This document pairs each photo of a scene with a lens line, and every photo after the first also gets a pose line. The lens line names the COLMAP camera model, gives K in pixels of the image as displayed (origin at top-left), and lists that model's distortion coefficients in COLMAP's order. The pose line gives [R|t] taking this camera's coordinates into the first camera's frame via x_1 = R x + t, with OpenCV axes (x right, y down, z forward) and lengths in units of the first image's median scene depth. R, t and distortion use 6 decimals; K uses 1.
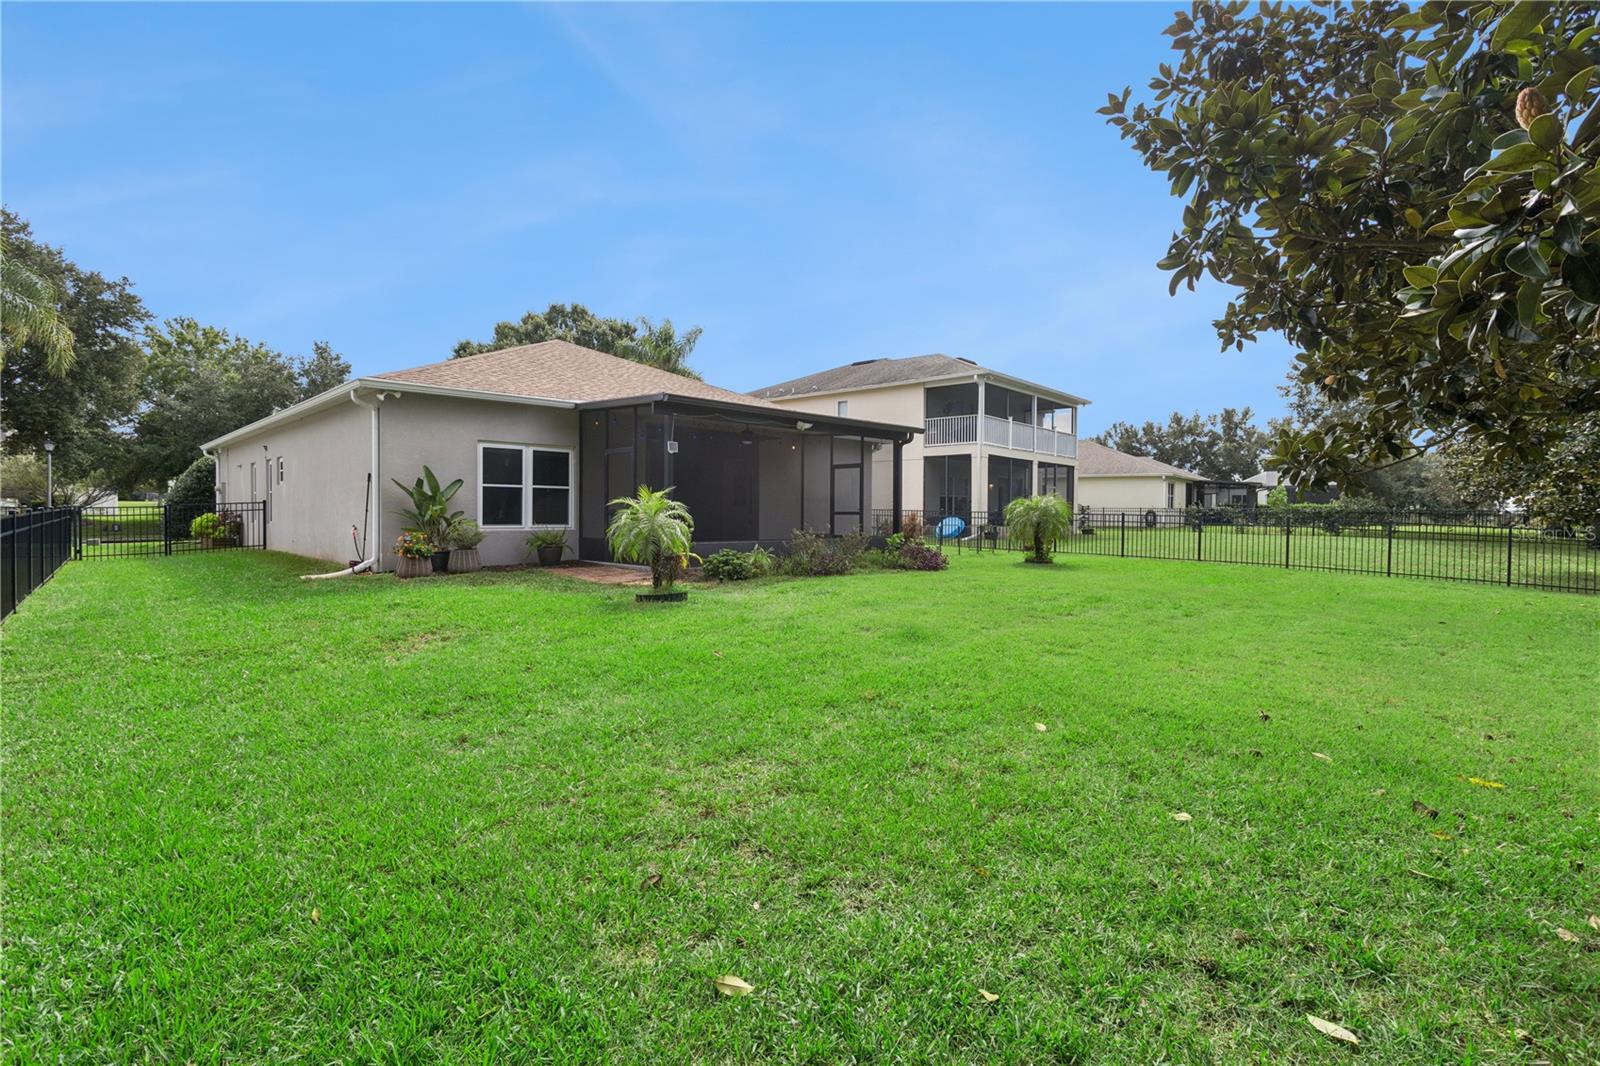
lens RADIAL K [[788.7, 0, 800.0], [0, 788.7, 533.0], [0, 0, 1]] dist [-0.000729, 0.000107]
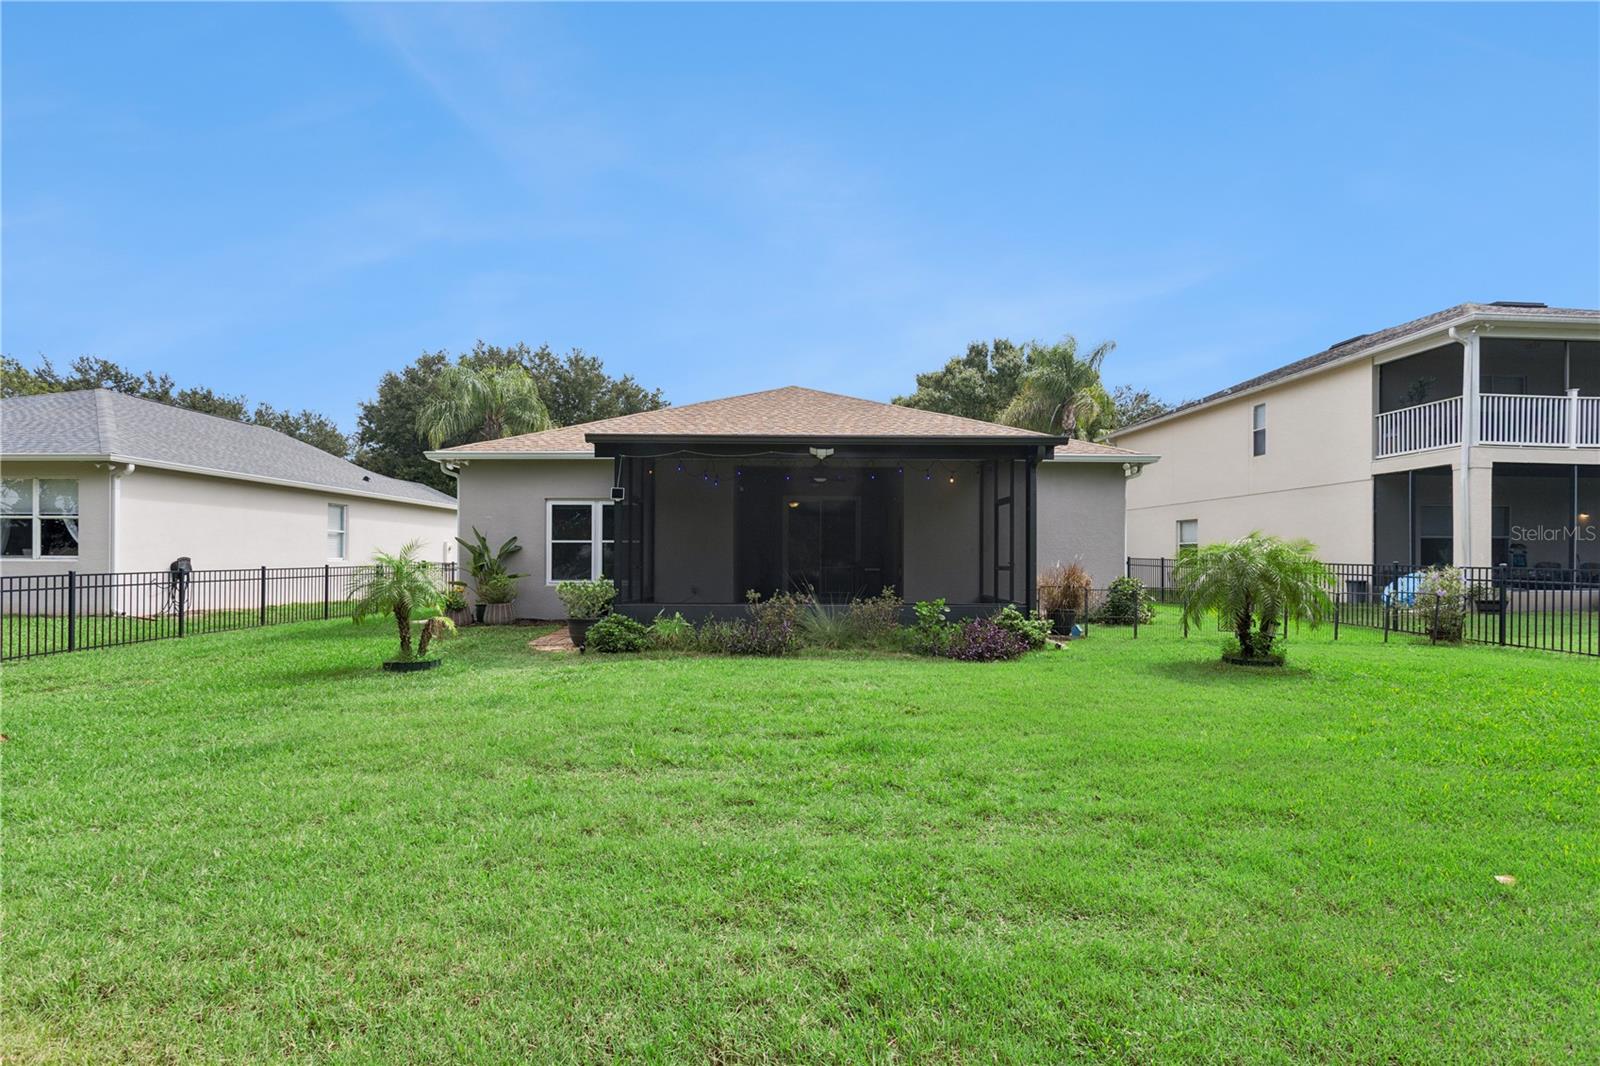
lens RADIAL K [[788.7, 0, 800.0], [0, 788.7, 533.0], [0, 0, 1]] dist [-0.000729, 0.000107]
pose [[0.709471, -0.029153, -0.704132, 0.518630], [-0.015452, 0.998260, -0.056900, -0.016591], [0.704566, 0.051249, 0.707786, 0.463442]]
